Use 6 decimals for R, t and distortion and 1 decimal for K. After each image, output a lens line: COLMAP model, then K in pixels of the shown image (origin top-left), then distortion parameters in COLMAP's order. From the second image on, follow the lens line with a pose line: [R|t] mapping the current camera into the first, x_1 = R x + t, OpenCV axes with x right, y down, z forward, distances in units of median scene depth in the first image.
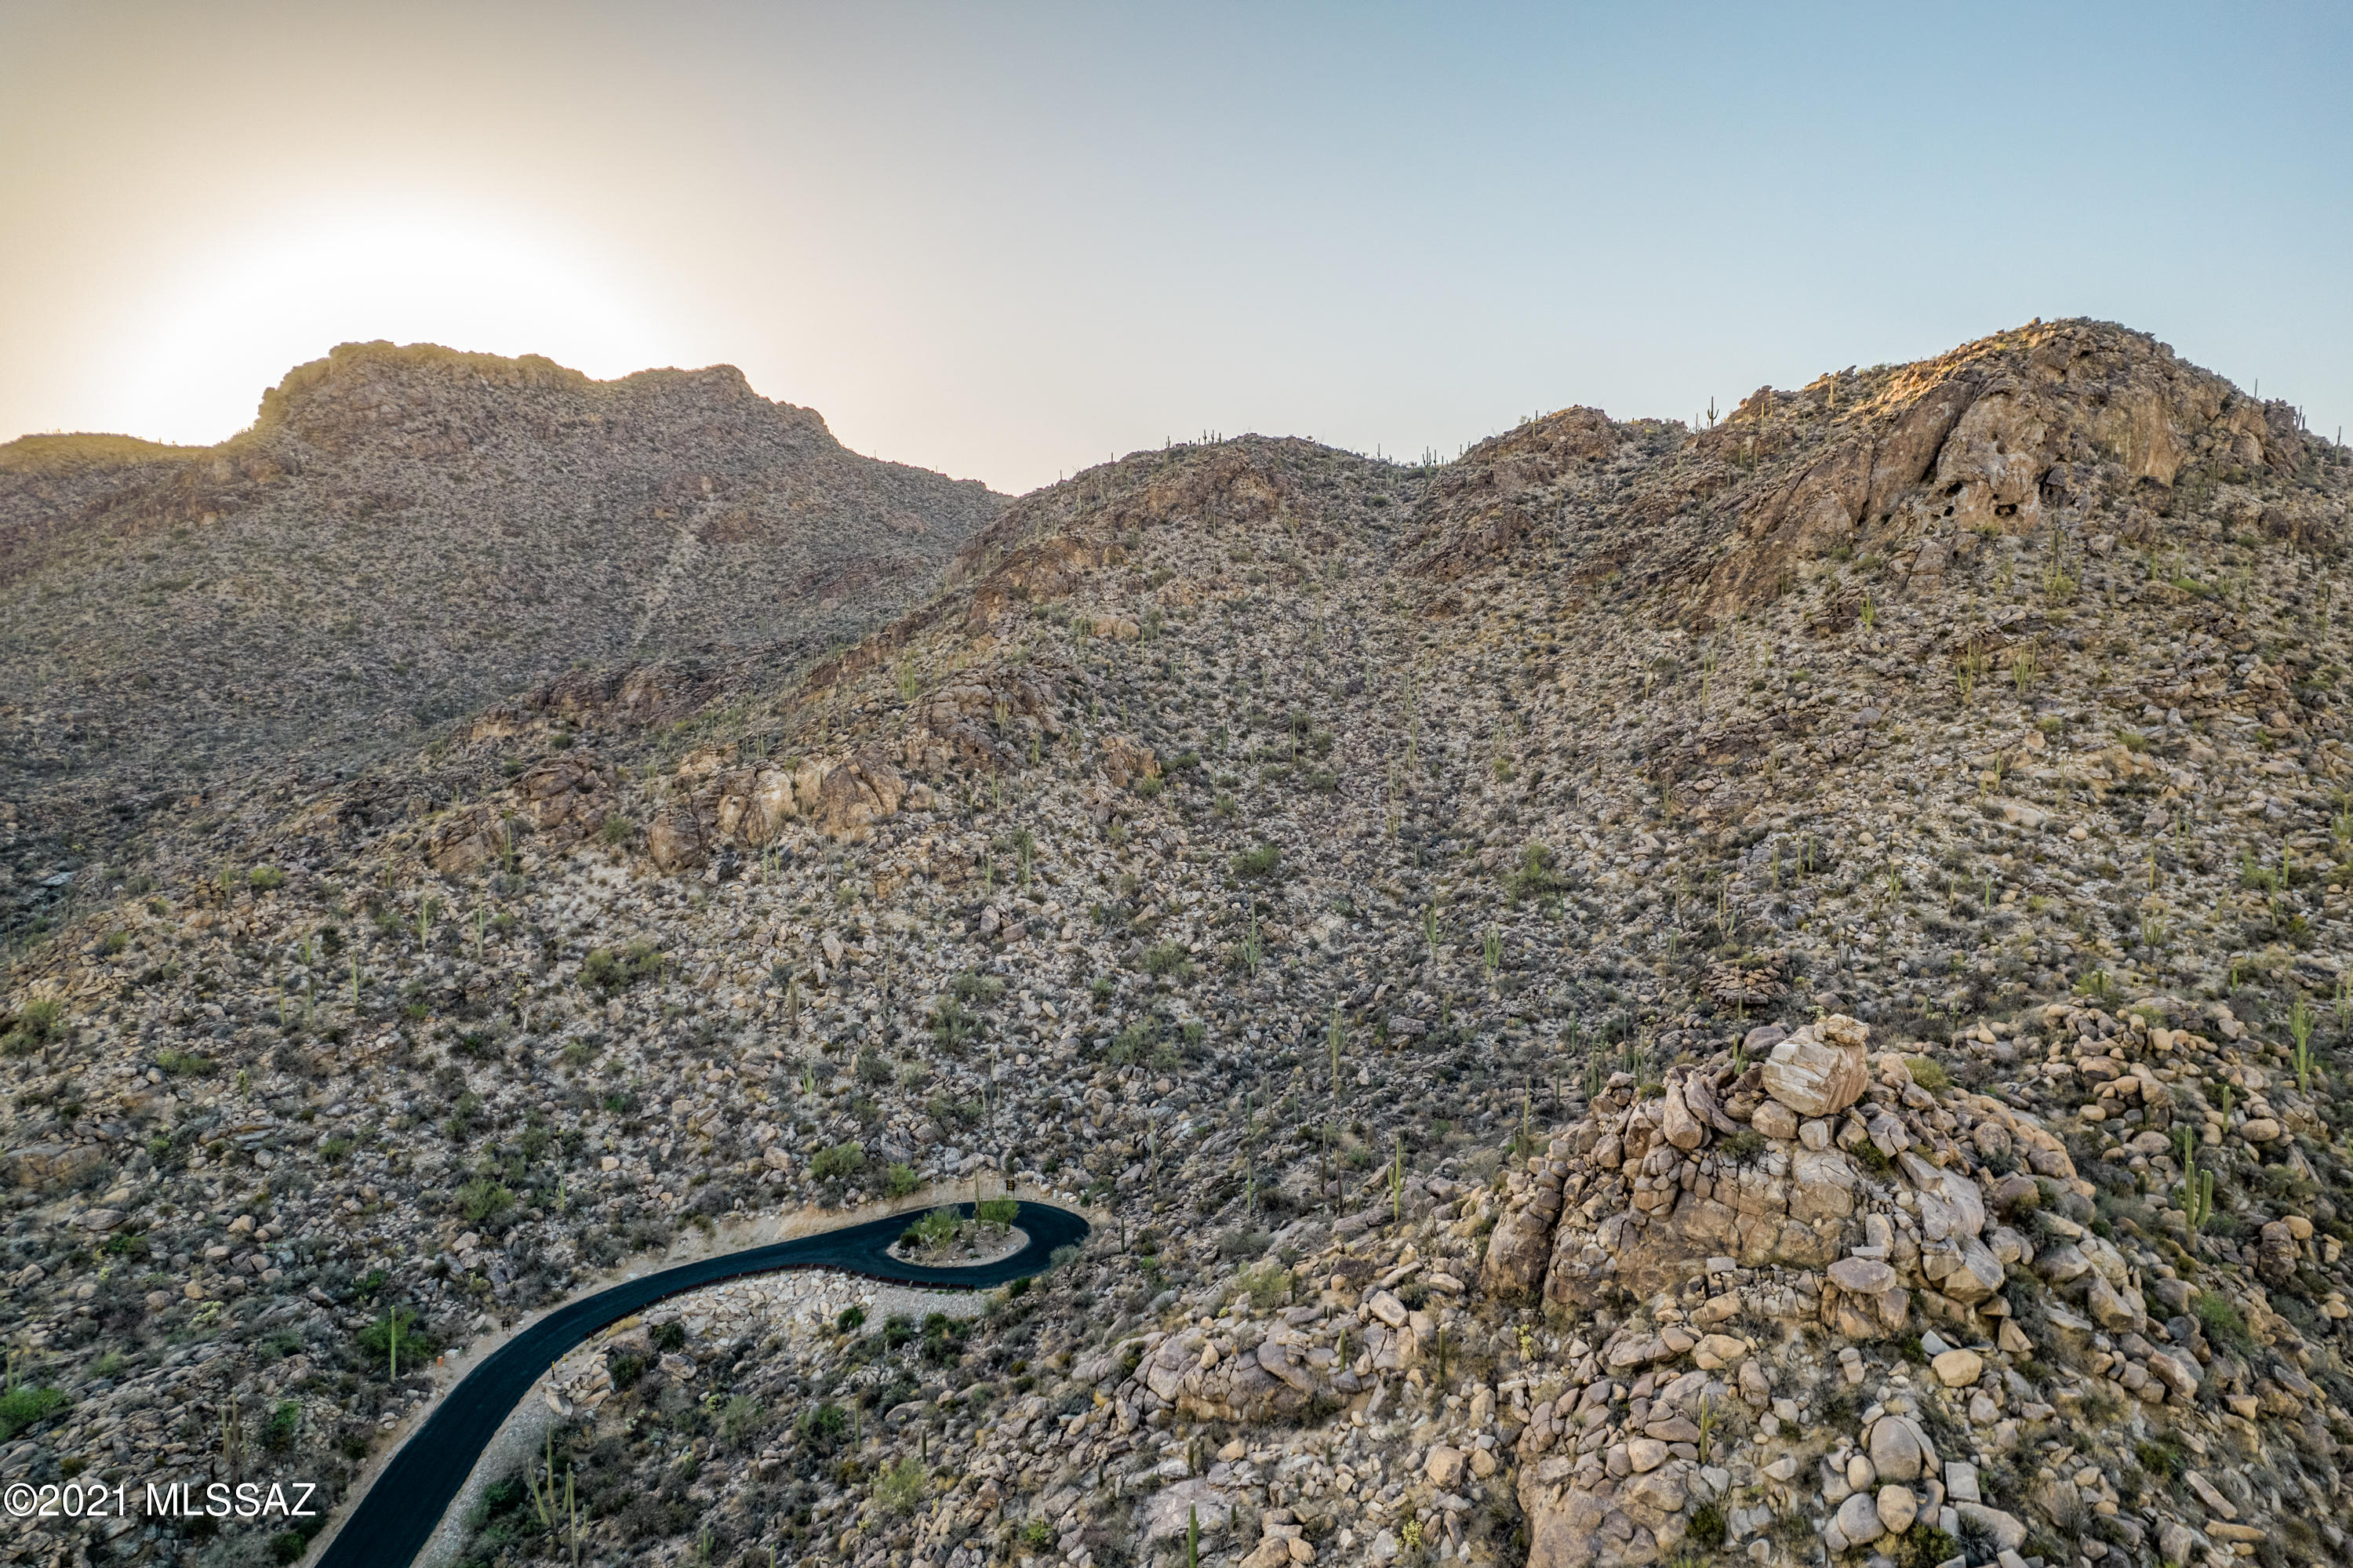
lens RADIAL K [[1498.4, 0, 1190.6], [0, 1498.4, 787.1], [0, 0, 1]] dist [-0.057399, 0.076979]
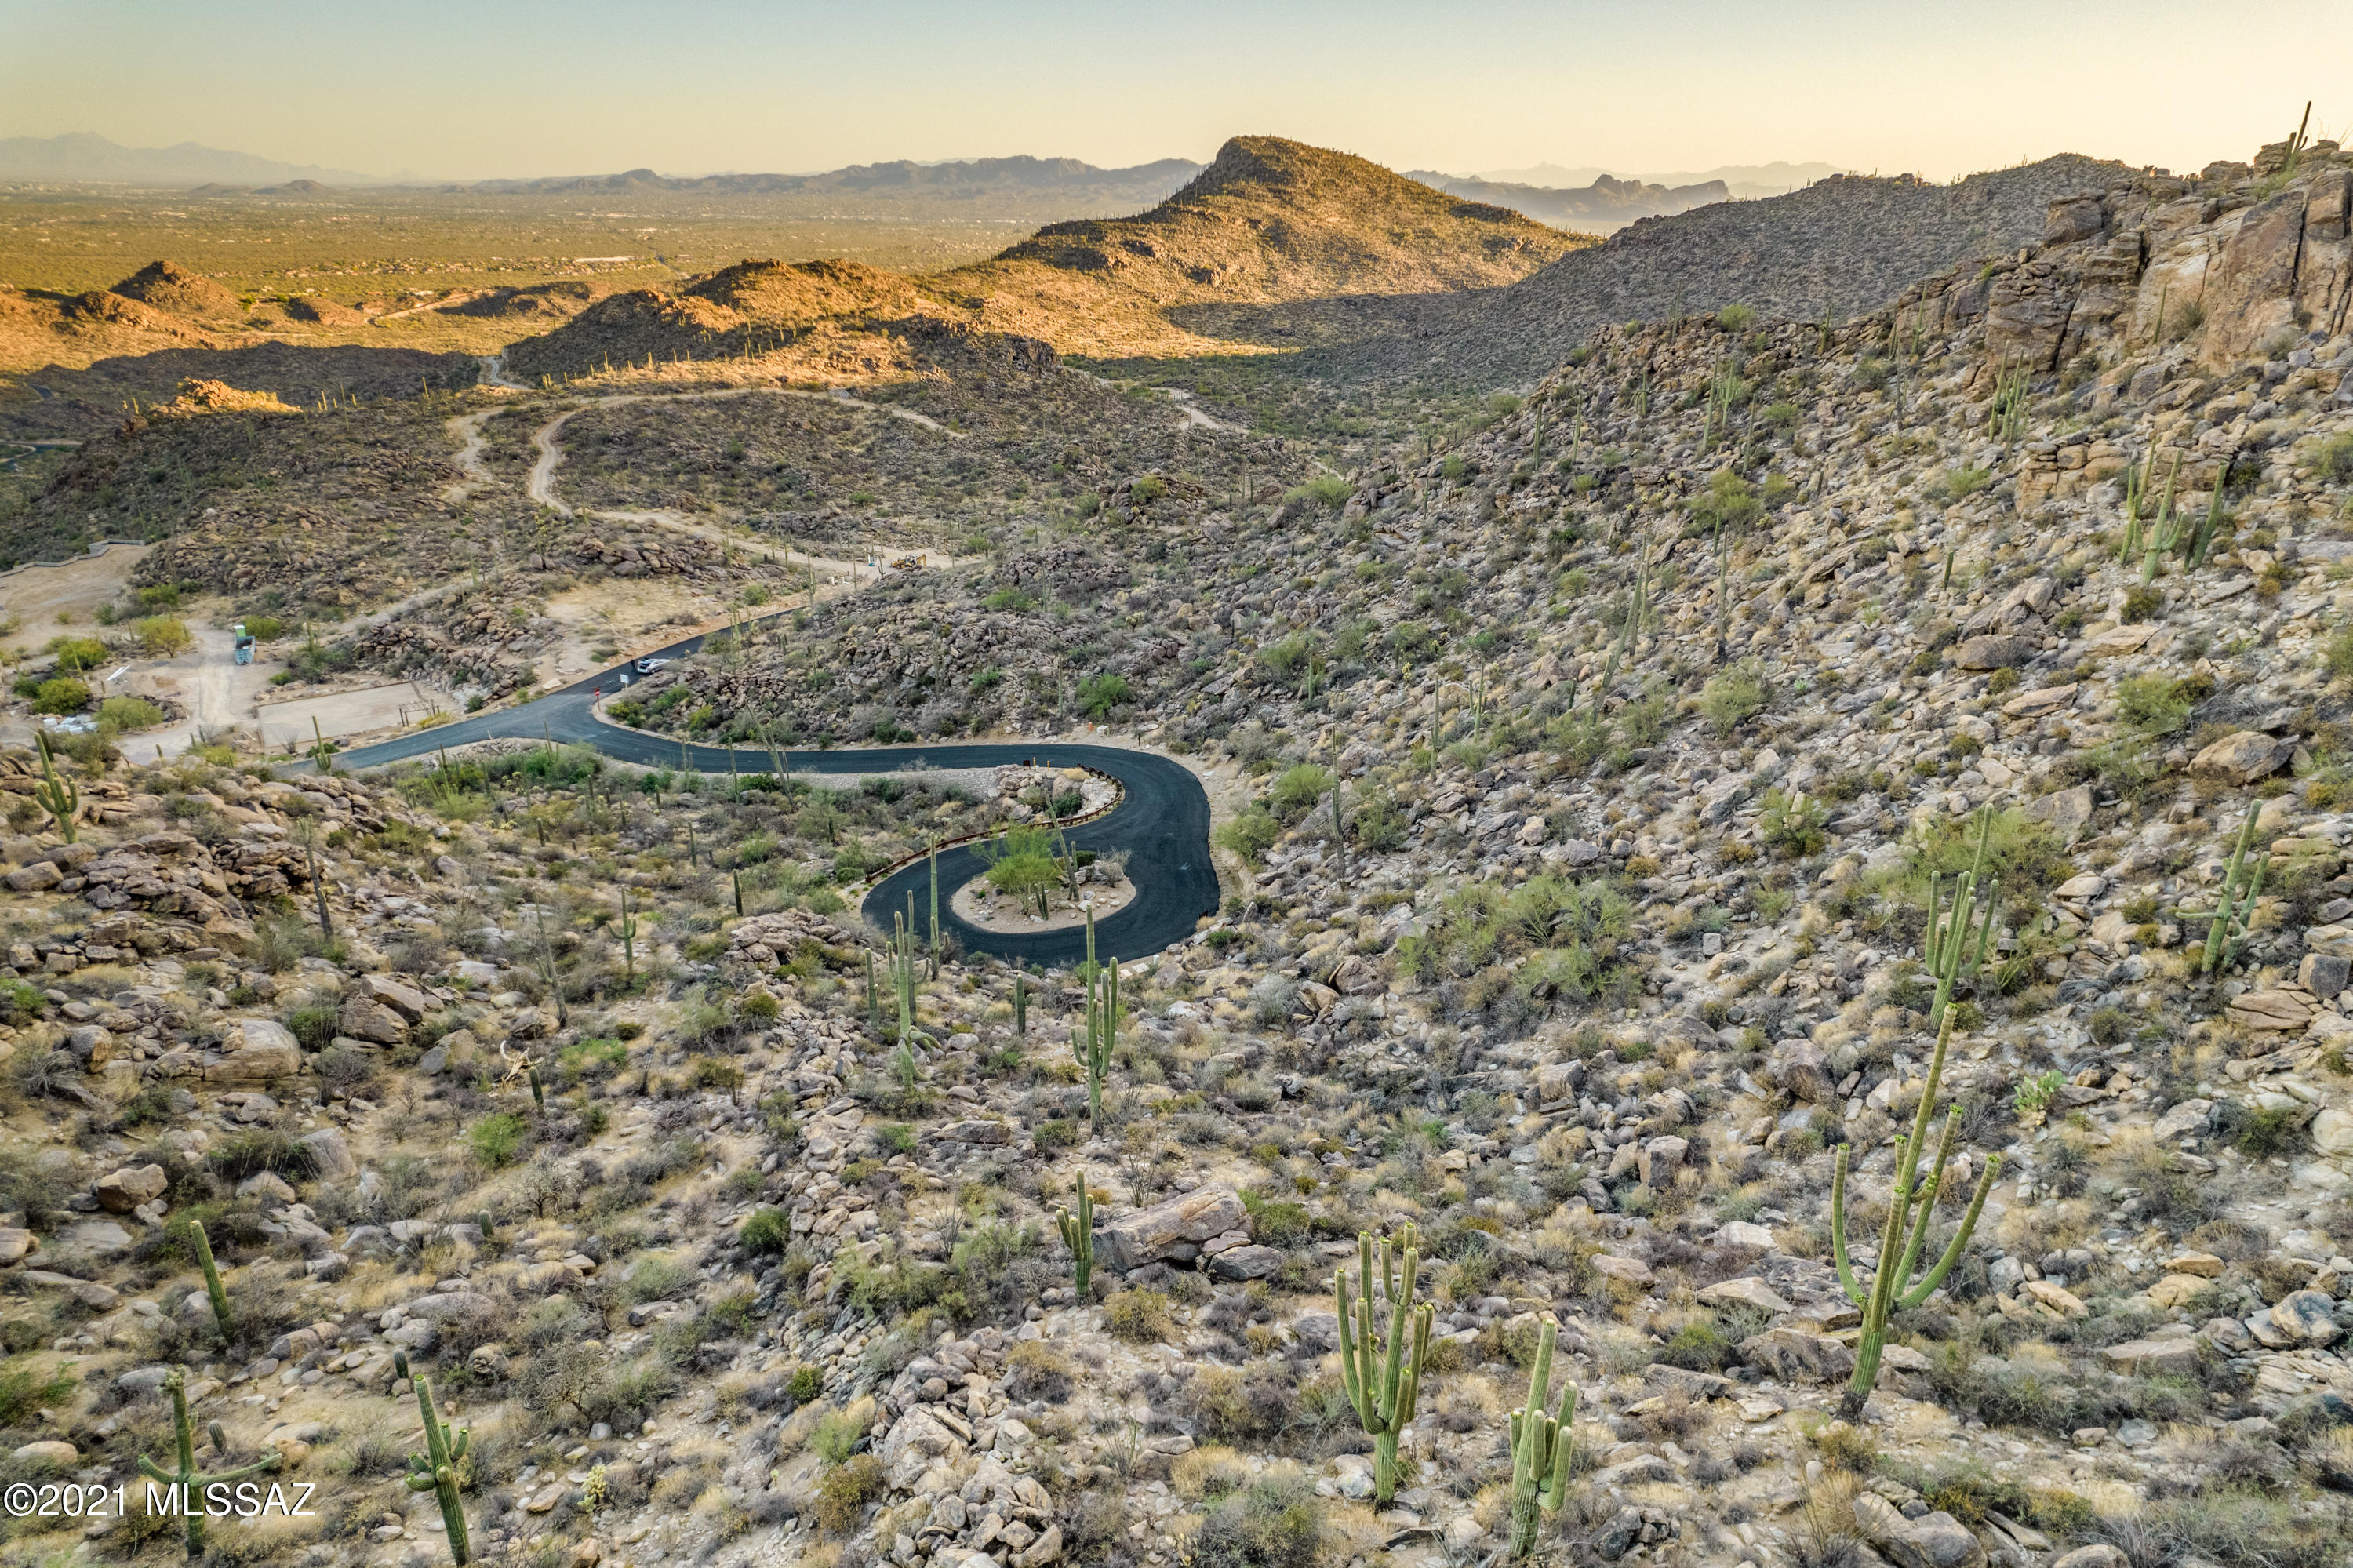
lens RADIAL K [[1494.1, 0, 1191.0], [0, 1494.1, 789.4], [0, 0, 1]] dist [-0.056679, 0.075083]
pose [[-0.327600, 0.359742, -0.873650, 0.304003], [-0.064885, 0.913927, 0.400658, -0.011061], [0.942586, 0.187943, -0.276061, 0.935283]]
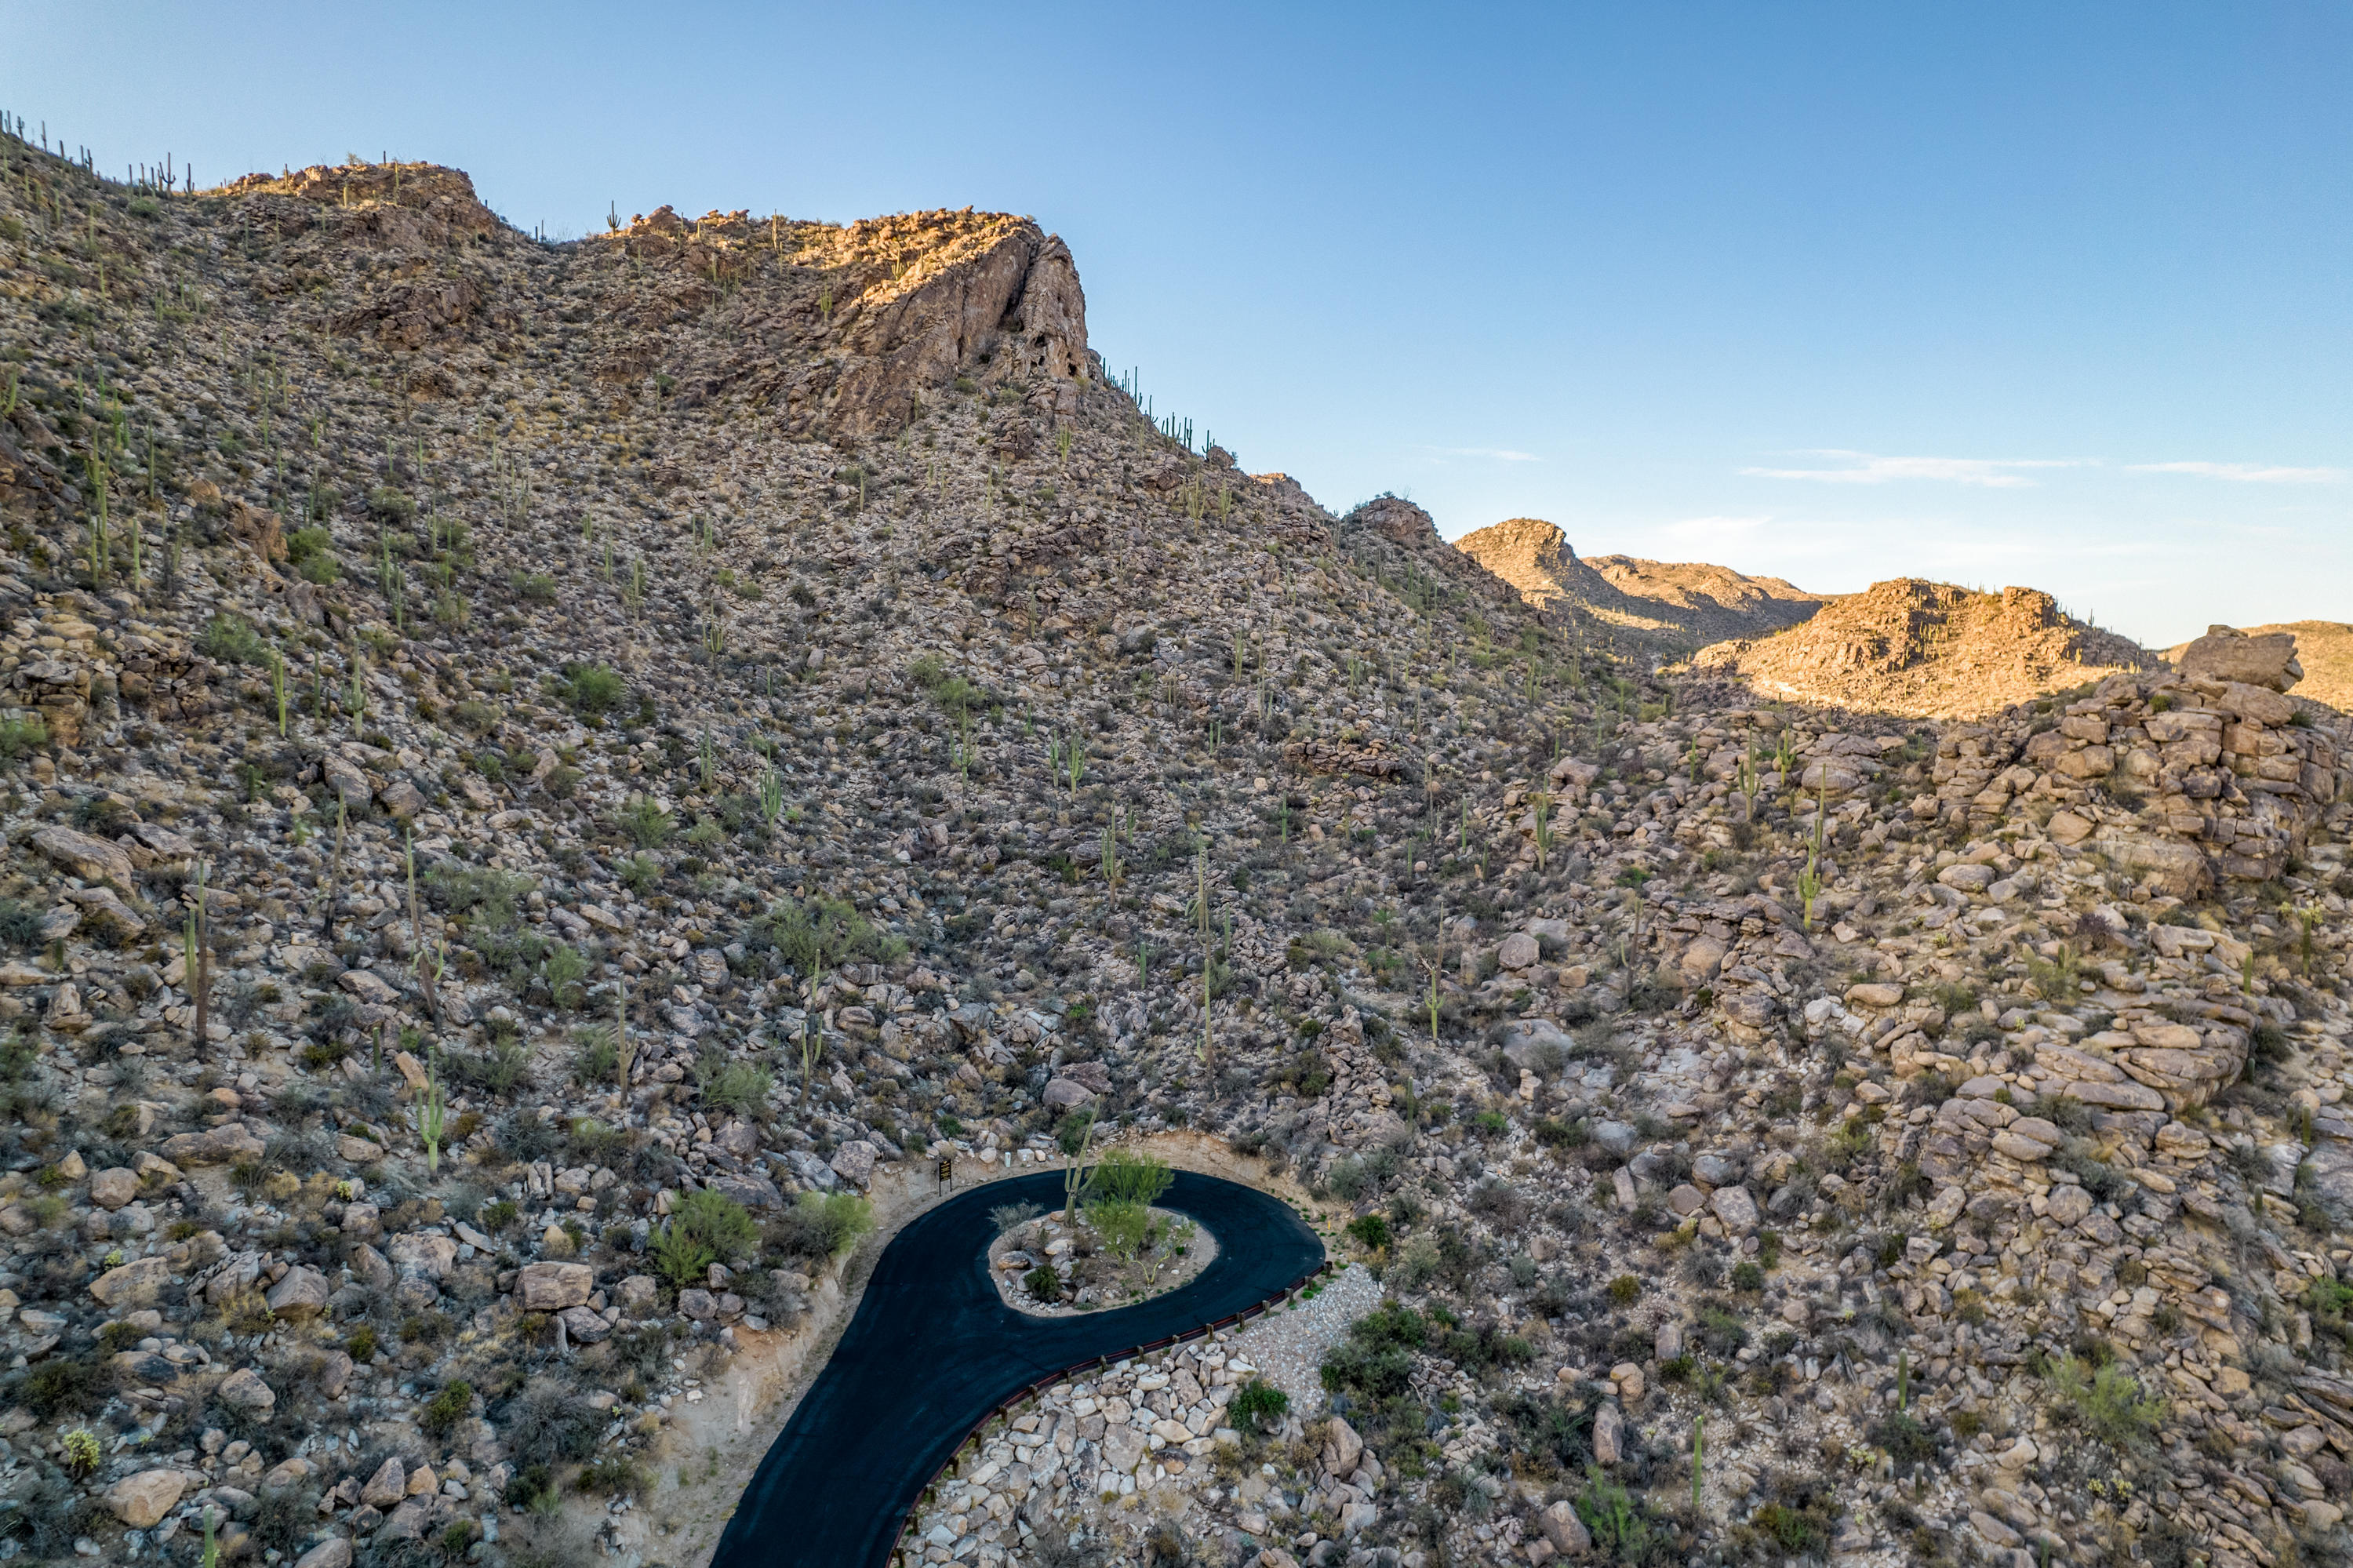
lens RADIAL K [[1498.4, 0, 1190.6], [0, 1498.4, 787.1], [0, 0, 1]] dist [-0.057399, 0.076979]
pose [[0.422286, -0.055920, 0.904736, -0.469567], [0.048575, 0.998057, 0.039016, 0.087753], [-0.905160, 0.027472, 0.424182, 0.553824]]
